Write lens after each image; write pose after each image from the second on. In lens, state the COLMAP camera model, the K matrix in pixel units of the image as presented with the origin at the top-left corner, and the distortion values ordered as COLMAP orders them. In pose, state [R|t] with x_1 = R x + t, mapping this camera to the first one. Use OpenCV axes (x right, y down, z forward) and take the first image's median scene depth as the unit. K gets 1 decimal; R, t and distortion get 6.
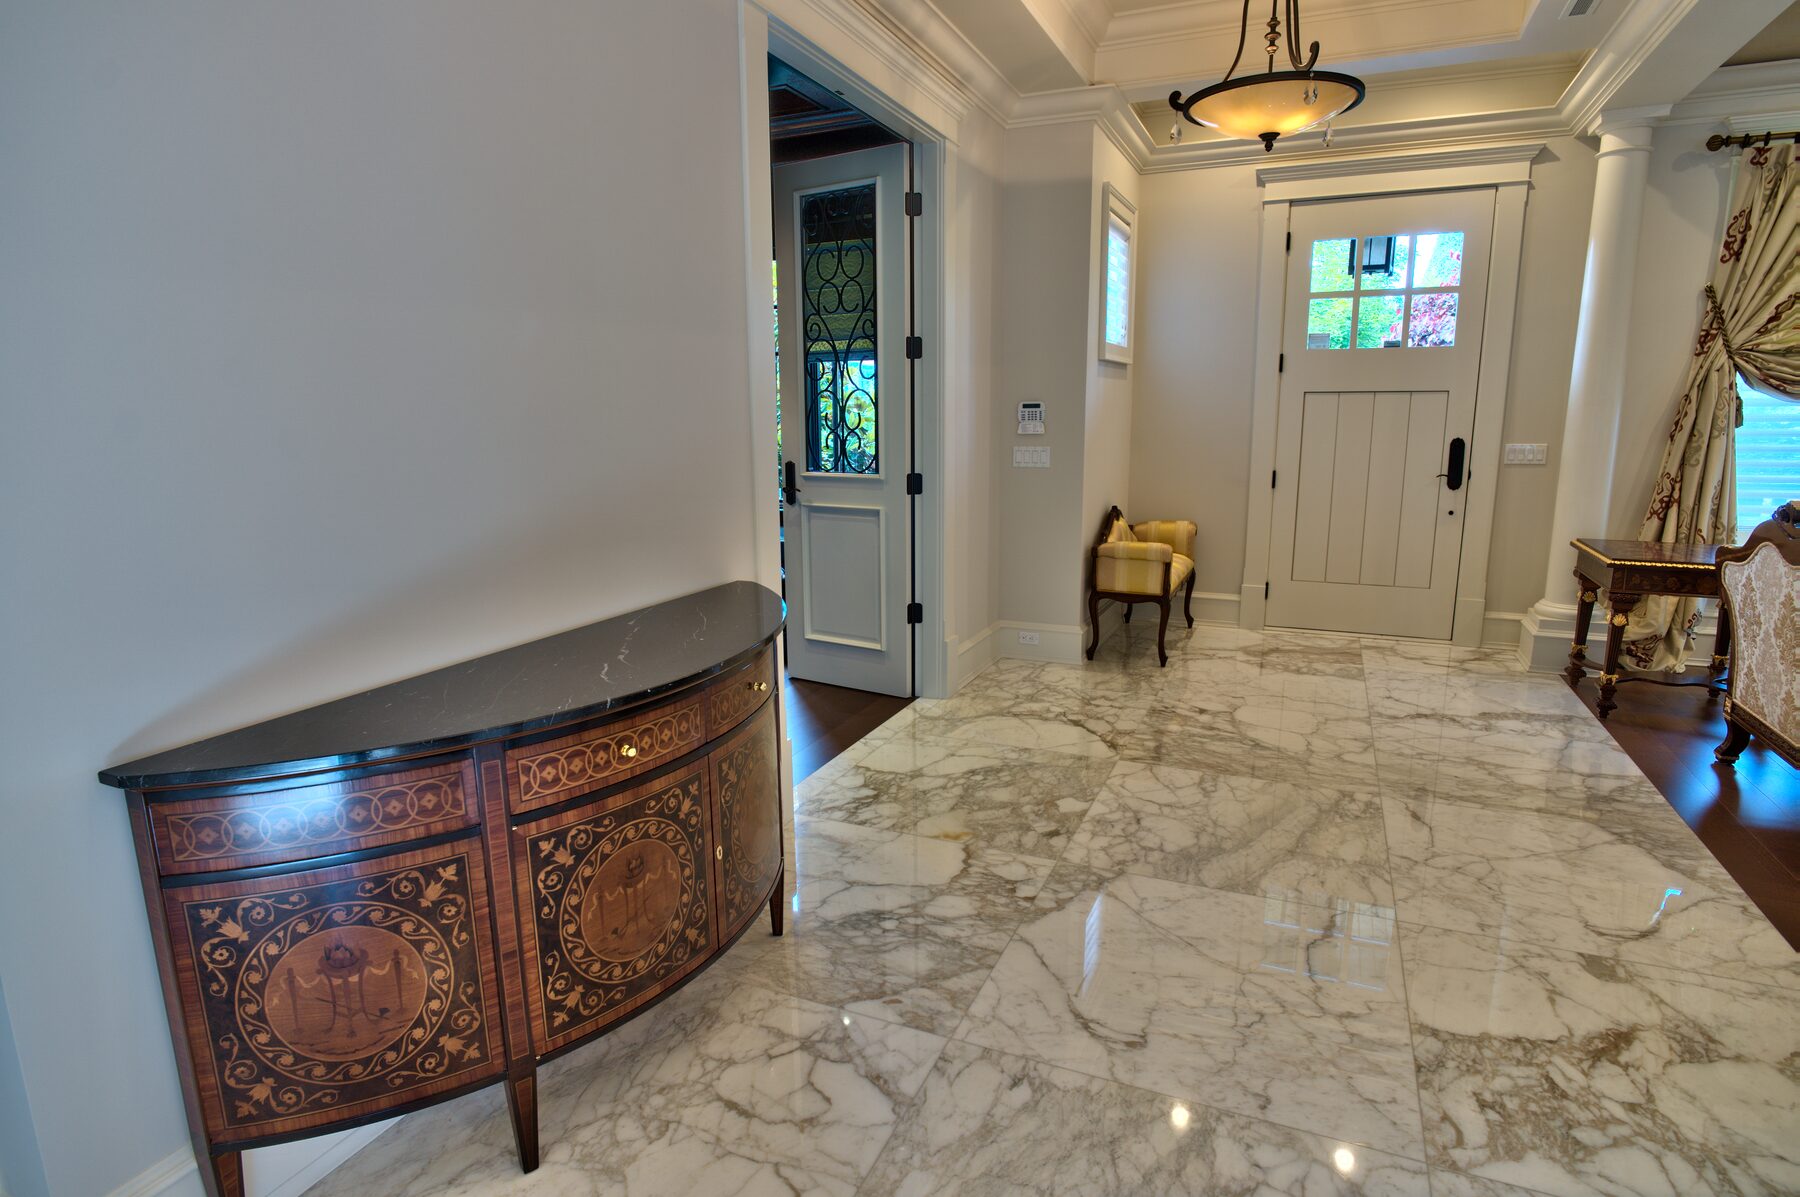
lens RADIAL K [[964.1, 0, 887.3], [0, 964.1, 604.5], [0, 0, 1]] dist [-0.043075, 0.011308]
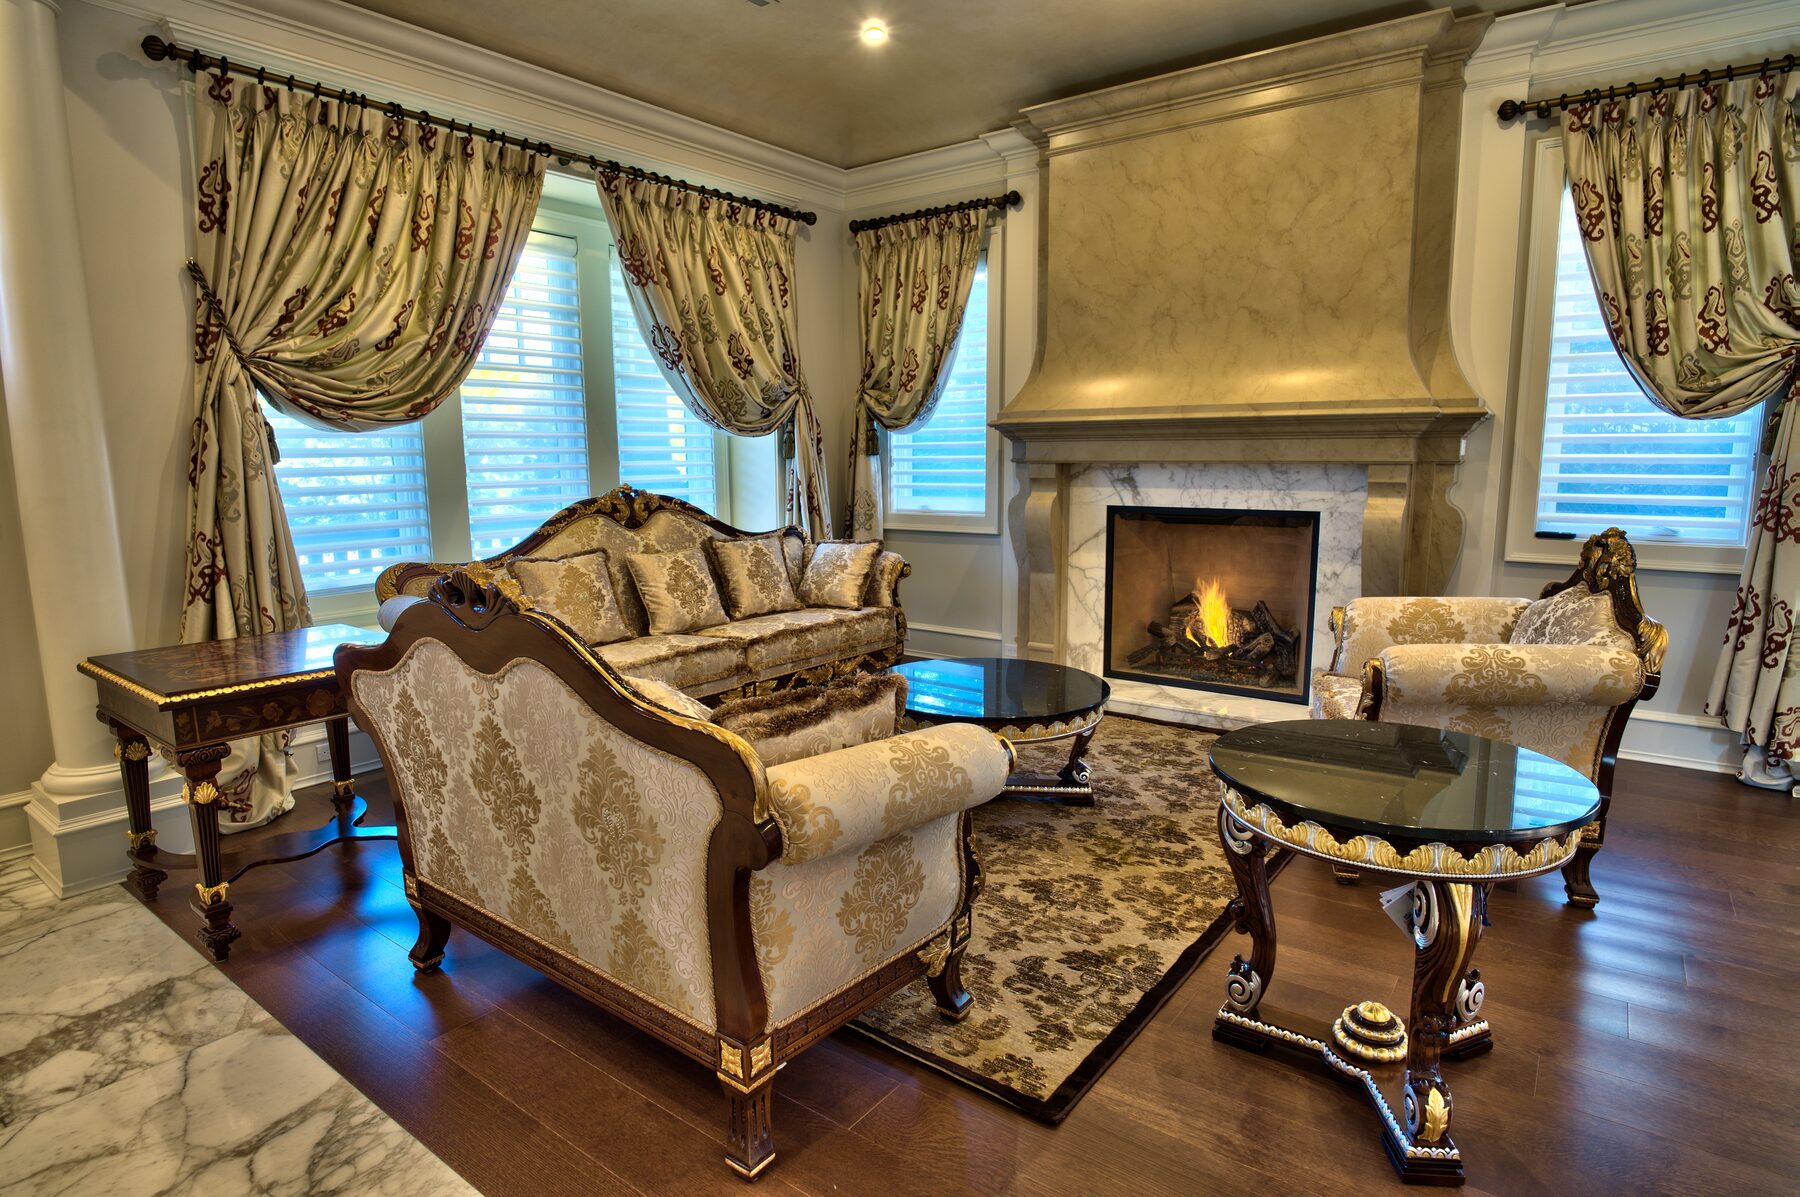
lens RADIAL K [[964.1, 0, 887.3], [0, 964.1, 604.5], [0, 0, 1]] dist [-0.043075, 0.011308]
pose [[0.218882, -0.140524, 0.965579, 0.298201], [0.198493, 0.975296, 0.096943, -0.062326], [-0.955349, 0.170442, 0.241368, 0.404277]]
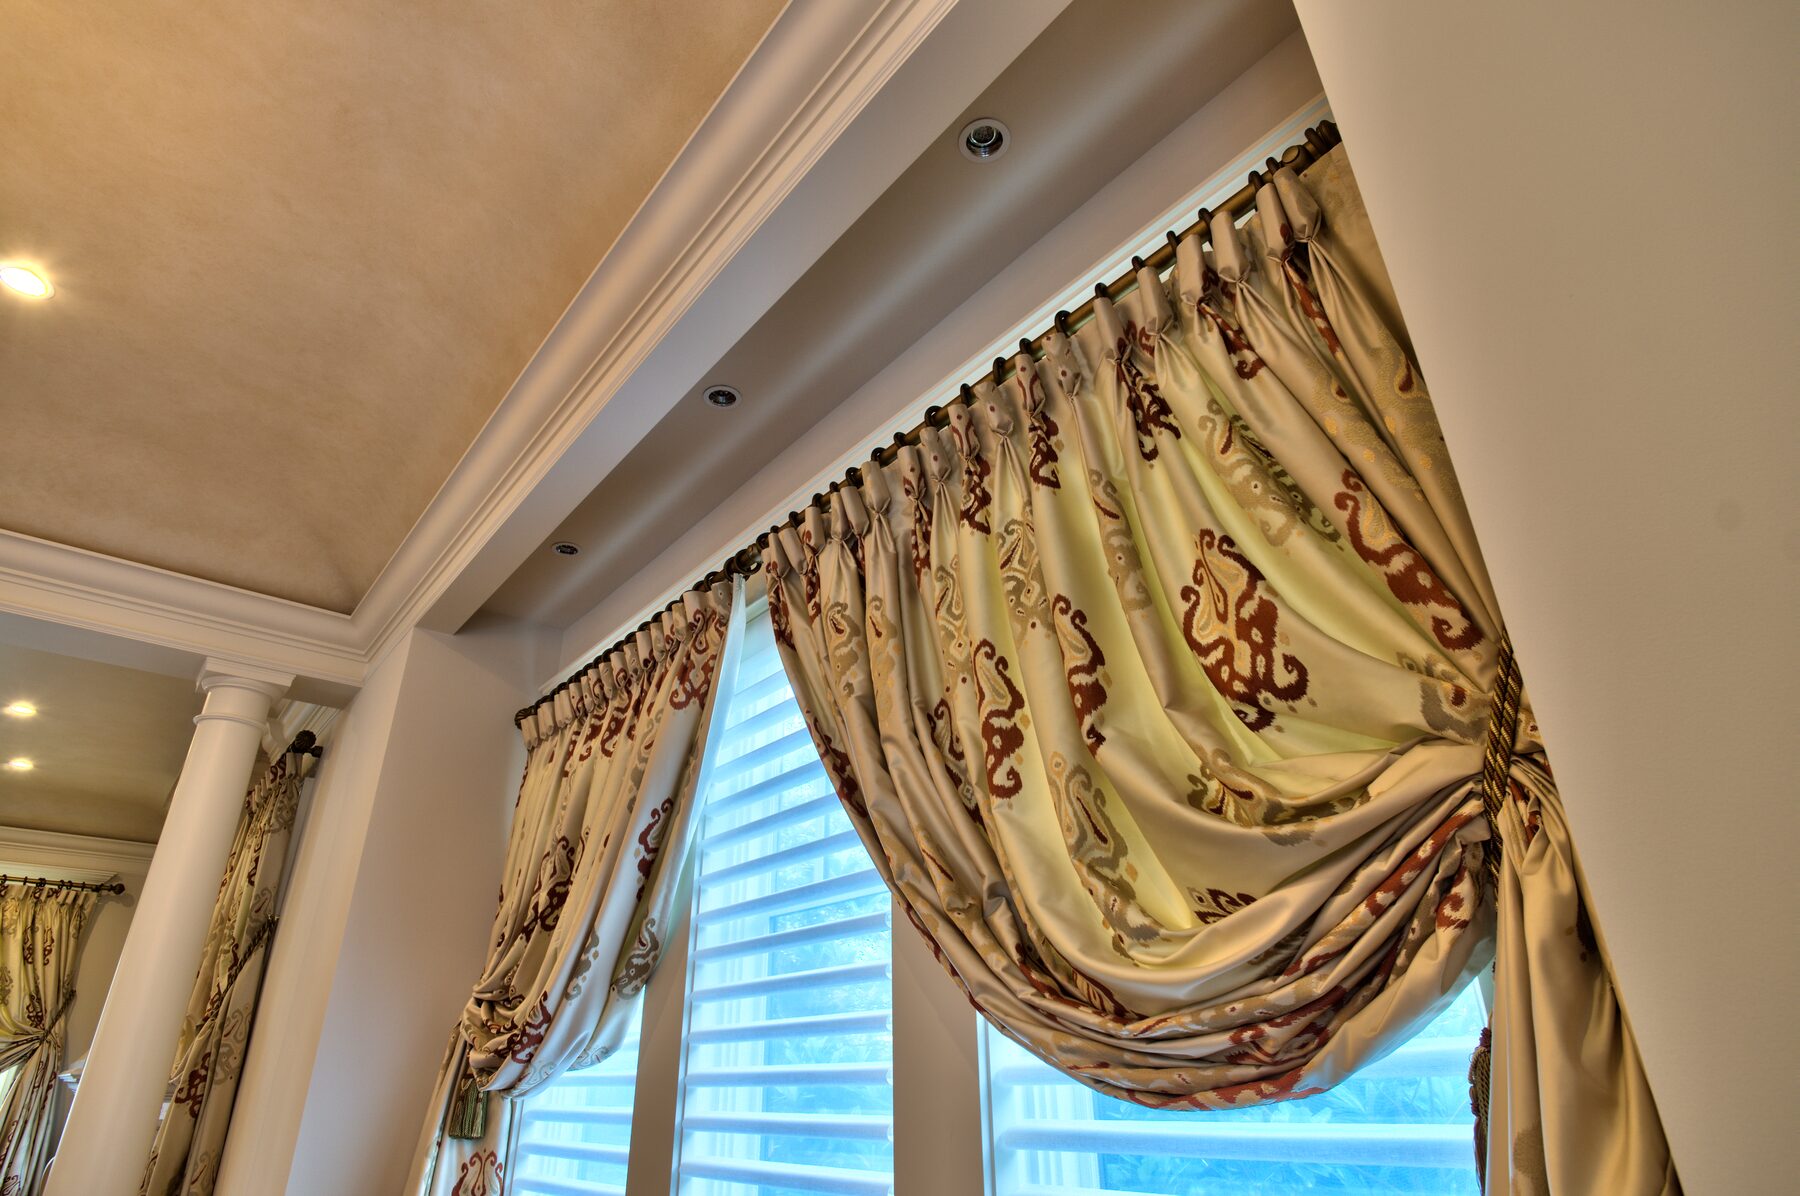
lens RADIAL K [[964.1, 0, 887.3], [0, 964.1, 604.0], [0, 0, 1]] dist [-0.043075, 0.011308]
pose [[0.438221, 0.410362, 0.799729, 0.707113], [0.181173, 0.831124, -0.525747, 0.180640], [-0.880420, 0.375282, 0.289869, -0.974887]]
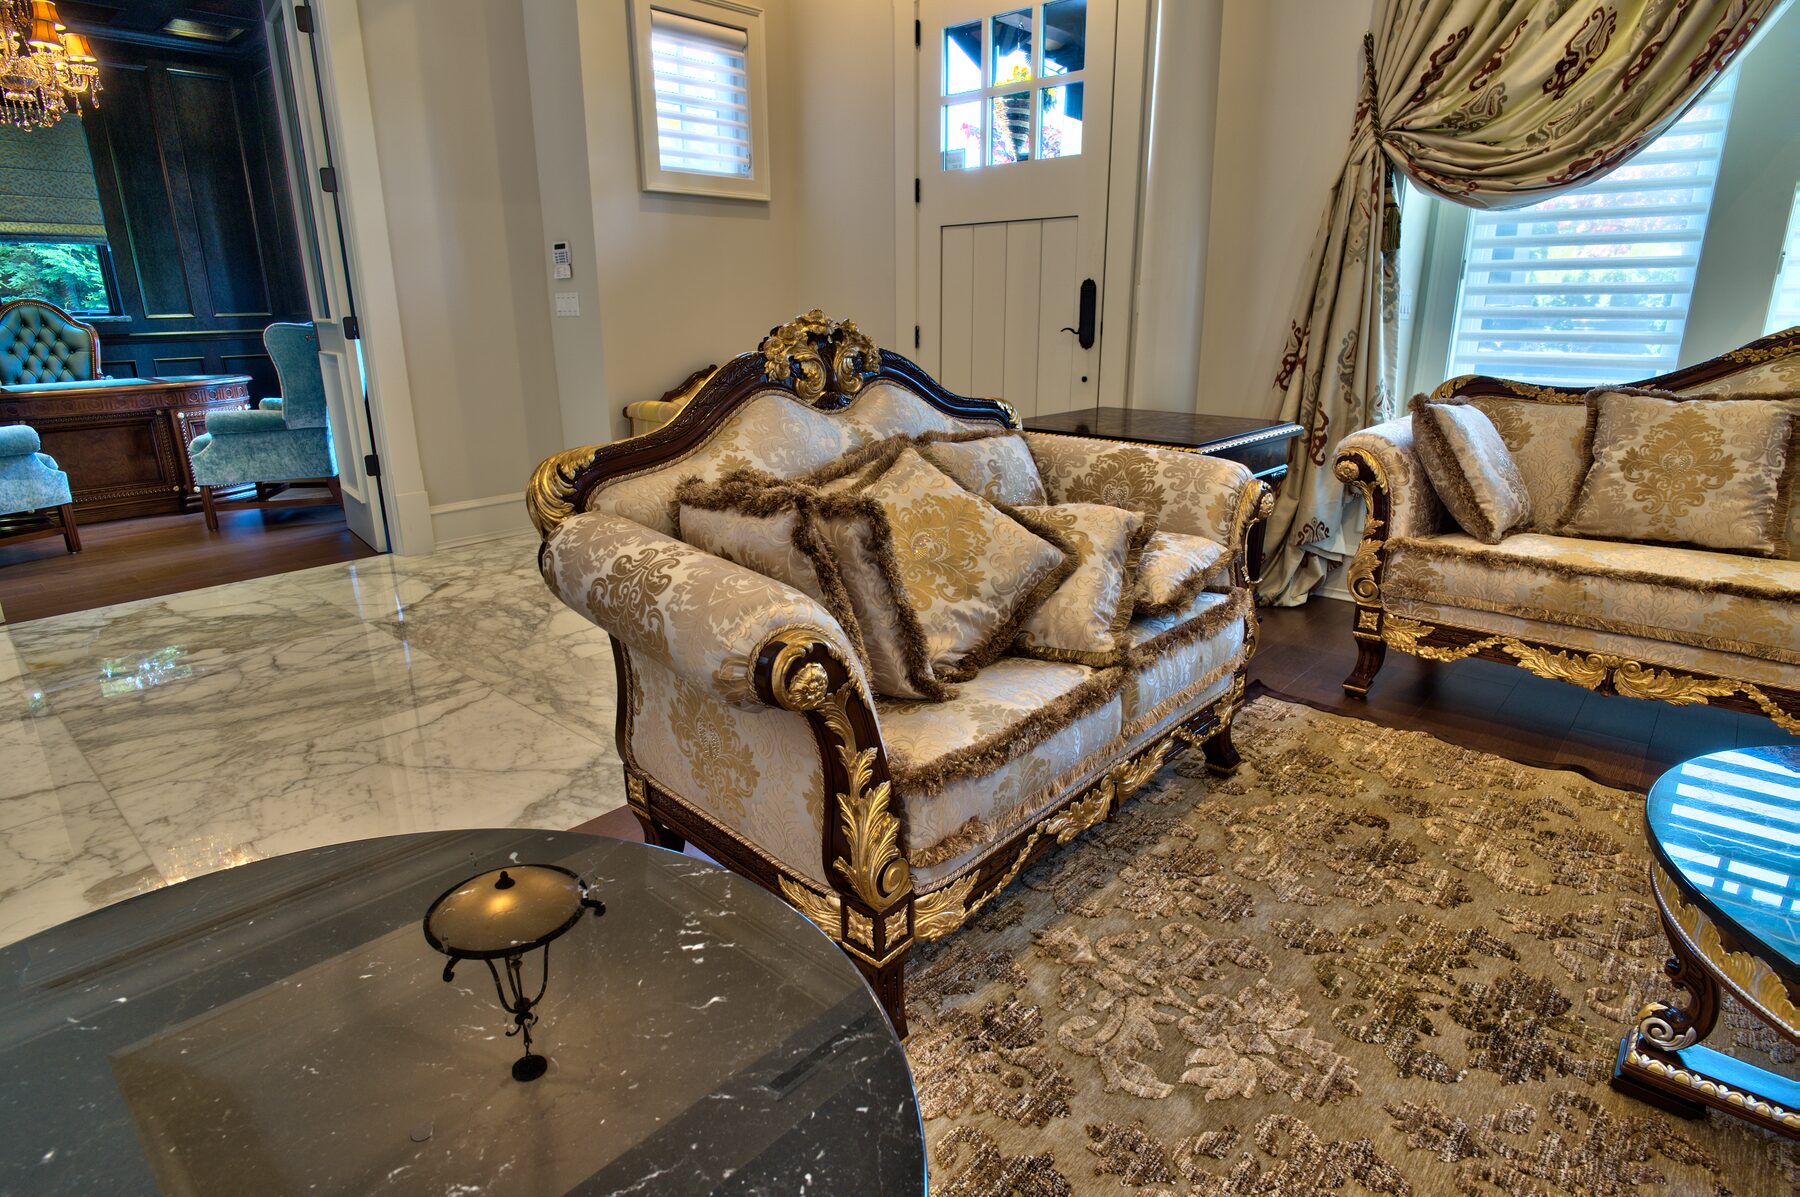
lens RADIAL K [[964.1, 0, 887.3], [0, 964.1, 604.5], [0, 0, 1]] dist [-0.043075, 0.011308]
pose [[0.952216, 0.092241, -0.291163, 0.826633], [-0.062030, 0.991843, 0.111354, 0.009773], [0.299060, -0.087972, 0.950171, 0.233970]]
